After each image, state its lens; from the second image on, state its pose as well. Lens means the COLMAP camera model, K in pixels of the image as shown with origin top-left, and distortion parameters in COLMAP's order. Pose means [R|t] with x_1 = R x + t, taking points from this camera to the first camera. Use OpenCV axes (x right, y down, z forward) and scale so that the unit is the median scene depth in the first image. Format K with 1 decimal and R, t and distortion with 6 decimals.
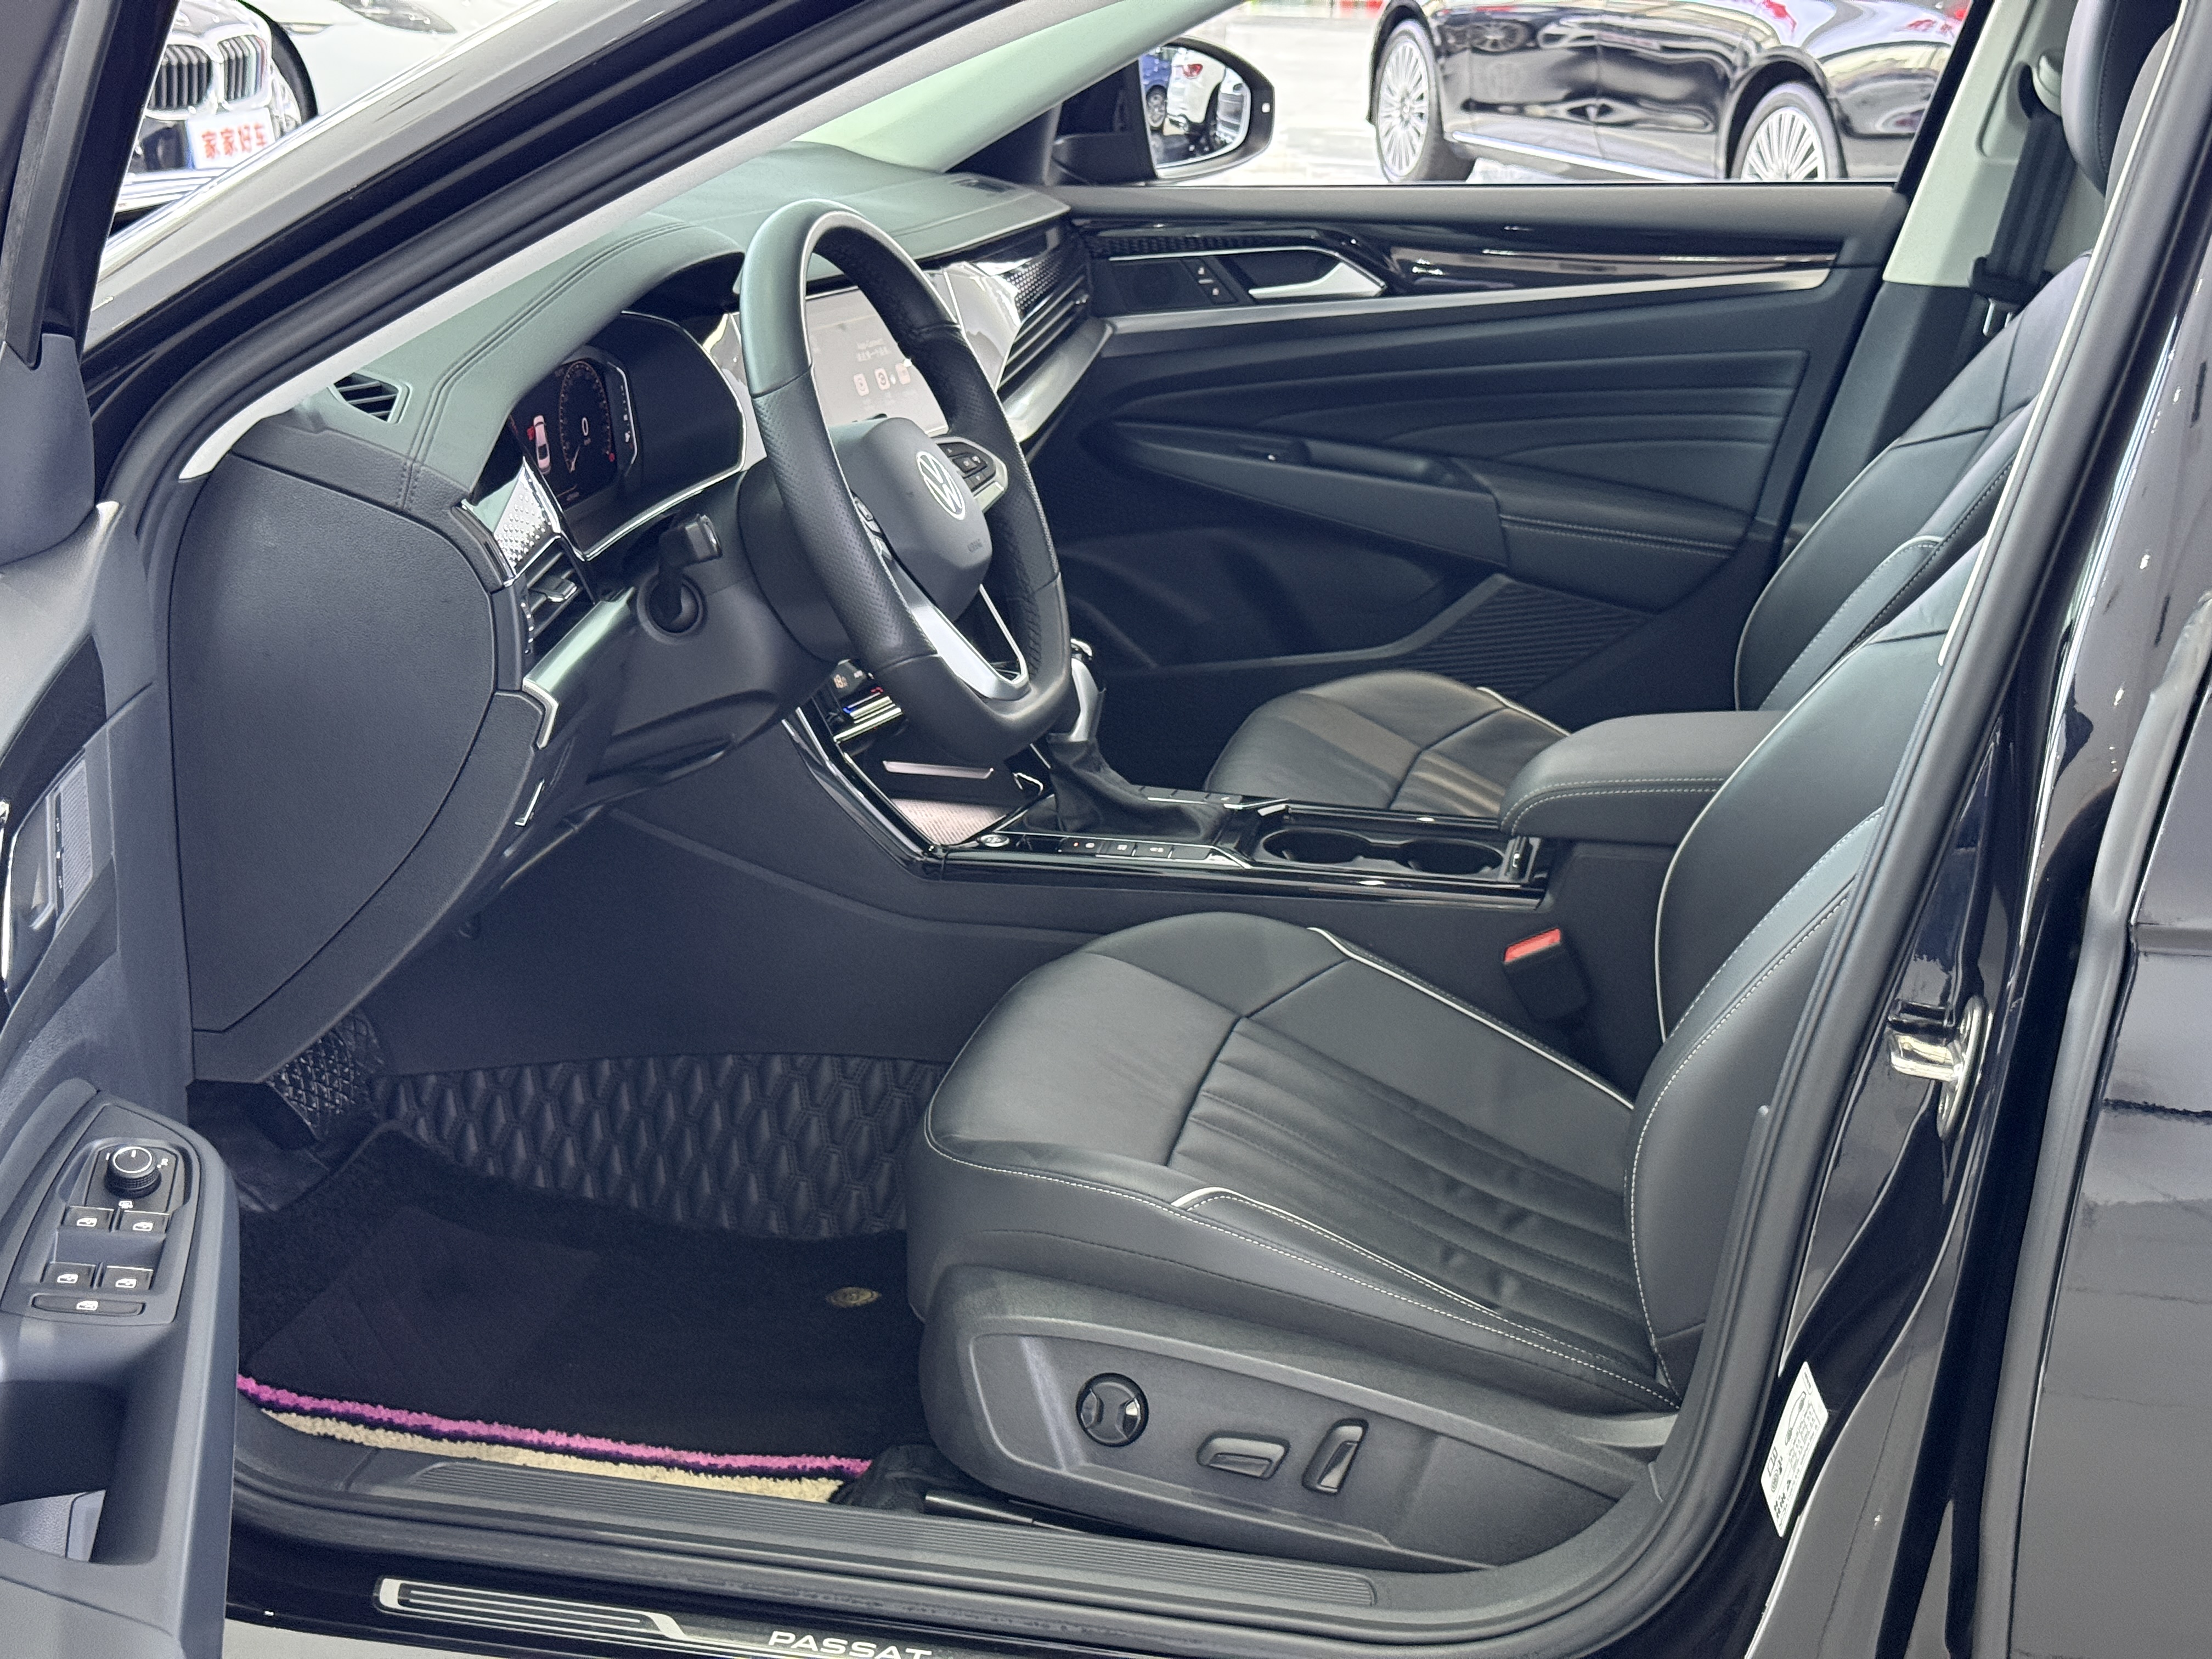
lens RADIAL K [[3052.2, 0, 1106.0], [0, 3052.2, 829.5], [0, 0, 1]] dist [0.009102, 0.038878]
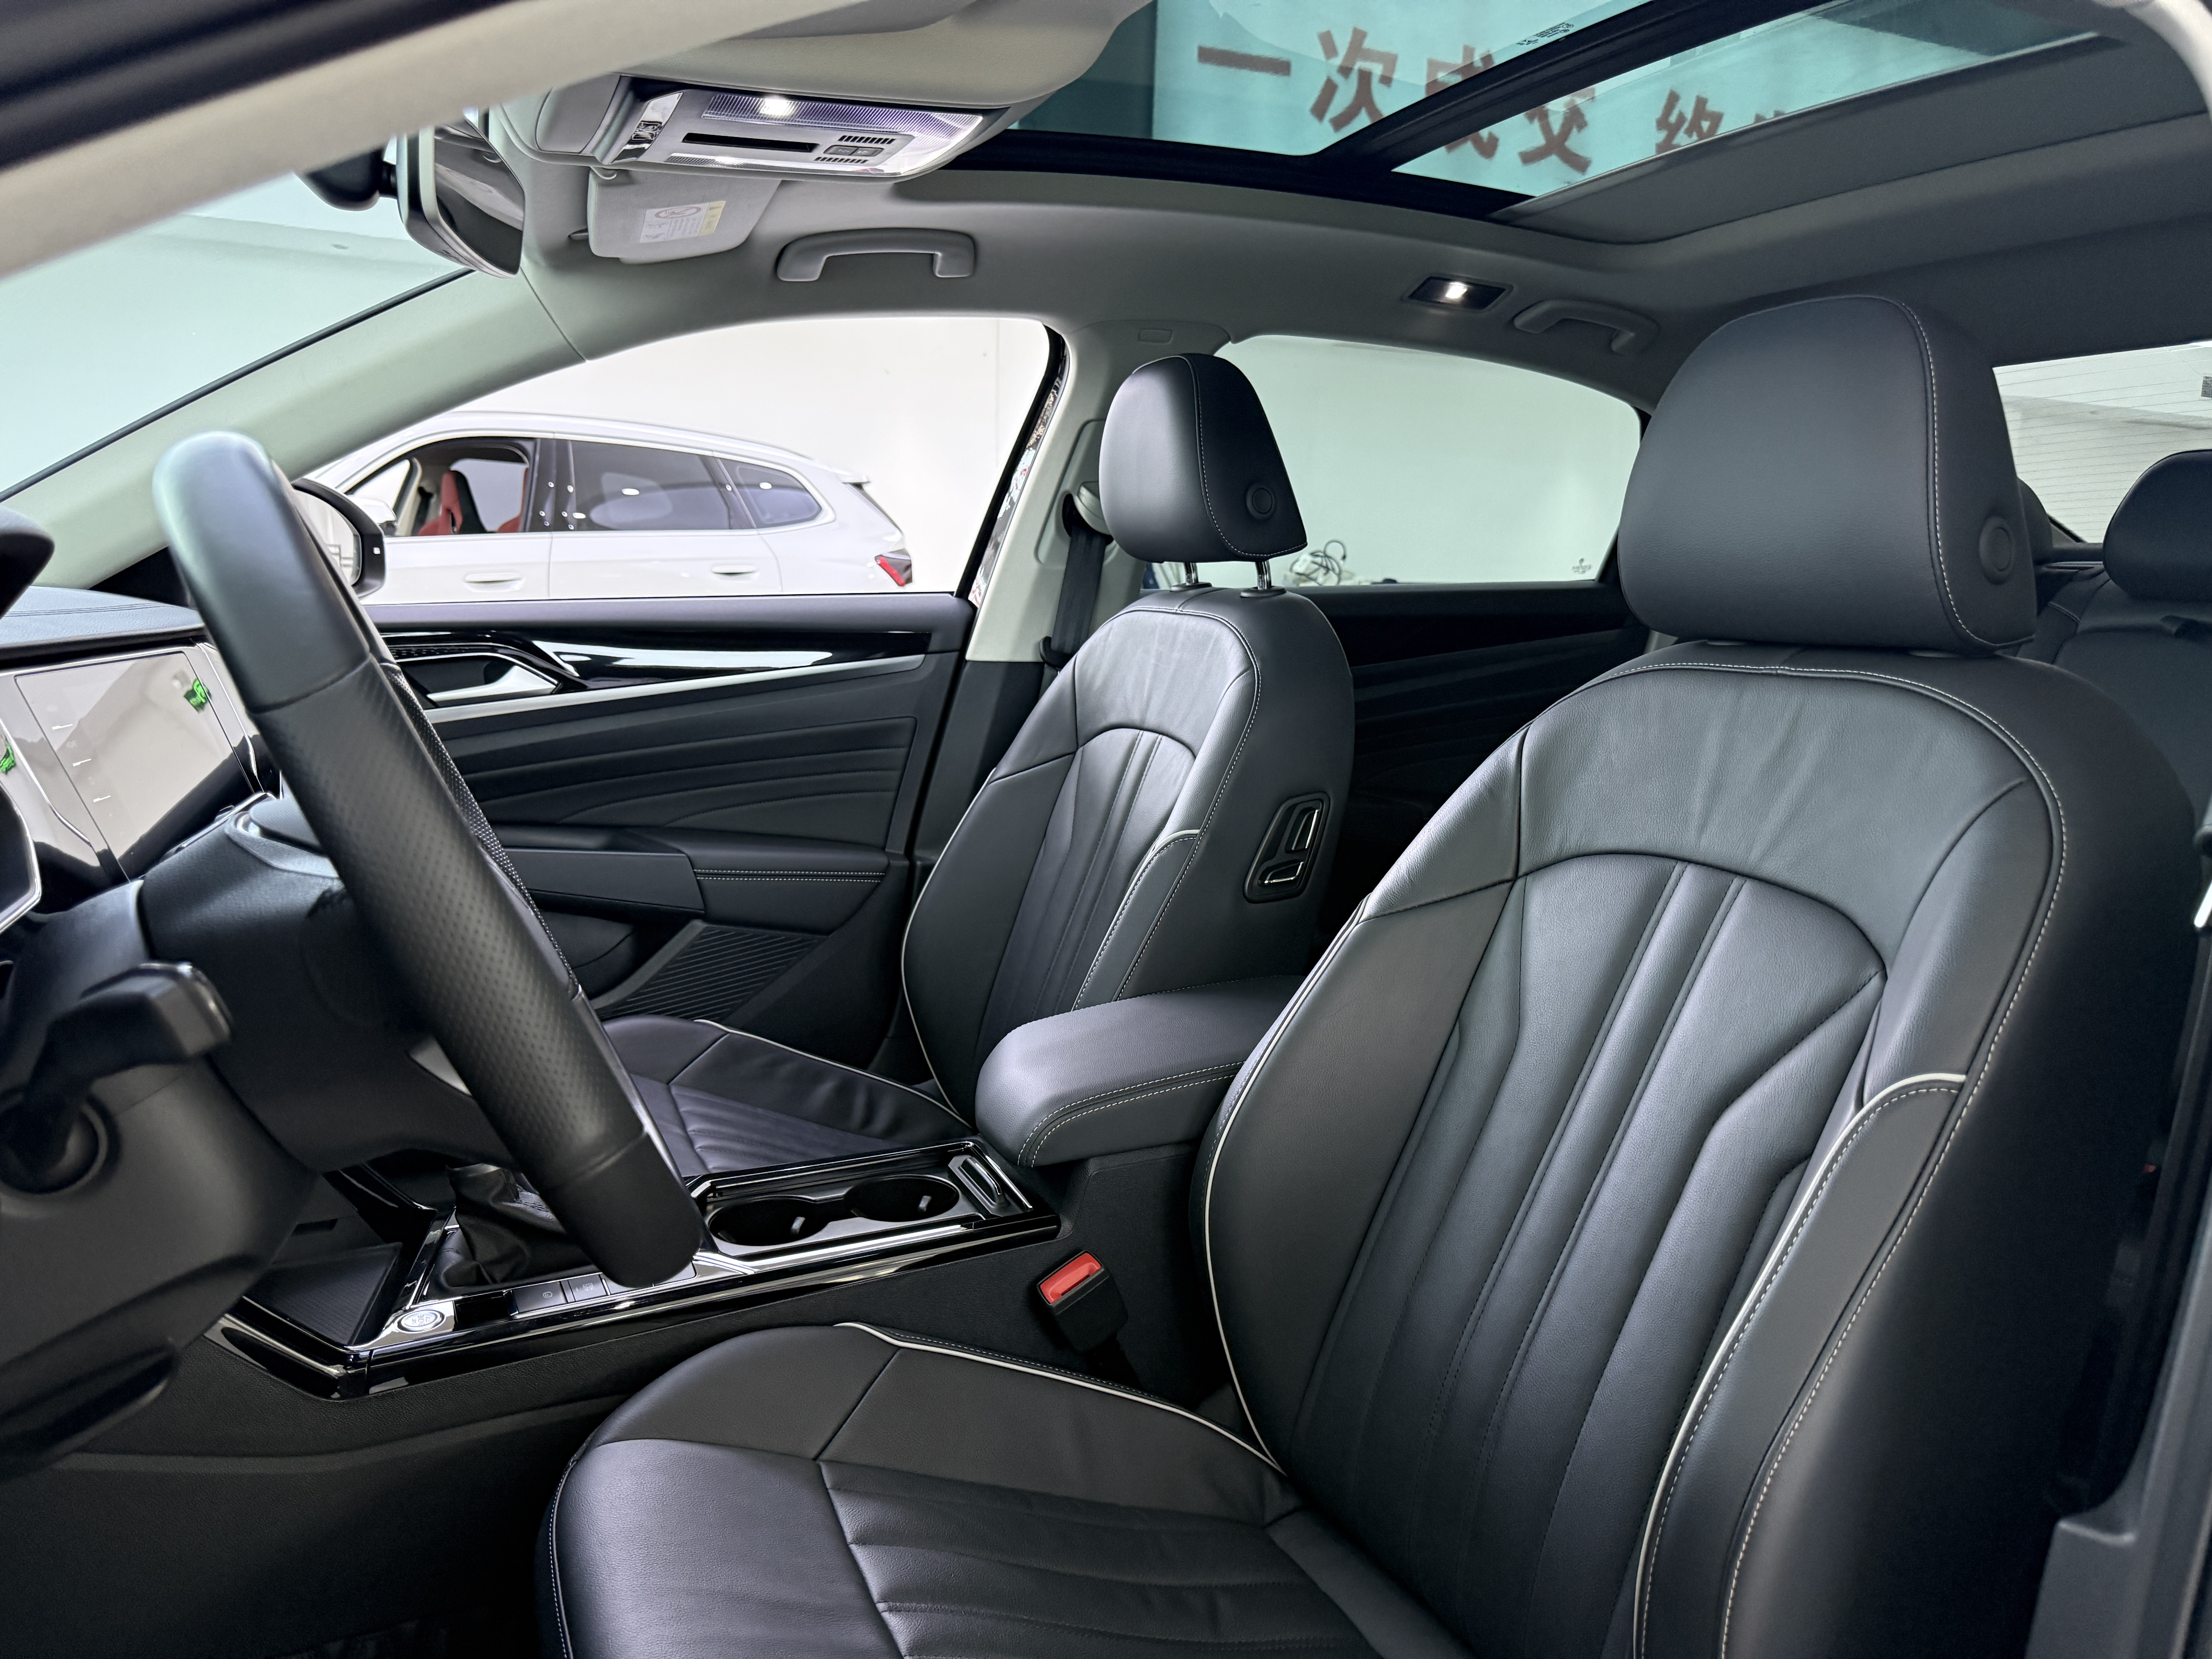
lens RADIAL K [[1491.8, 0, 1106.0], [0, 1491.8, 829.5], [0, 0, 1]] dist [0.006830, 0.000249]
pose [[0.781680, -0.095978, 0.616250, -0.100218], [0.175545, 0.981999, -0.069727, -0.051839], [-0.598465, 0.162684, 0.784458, 0.462669]]
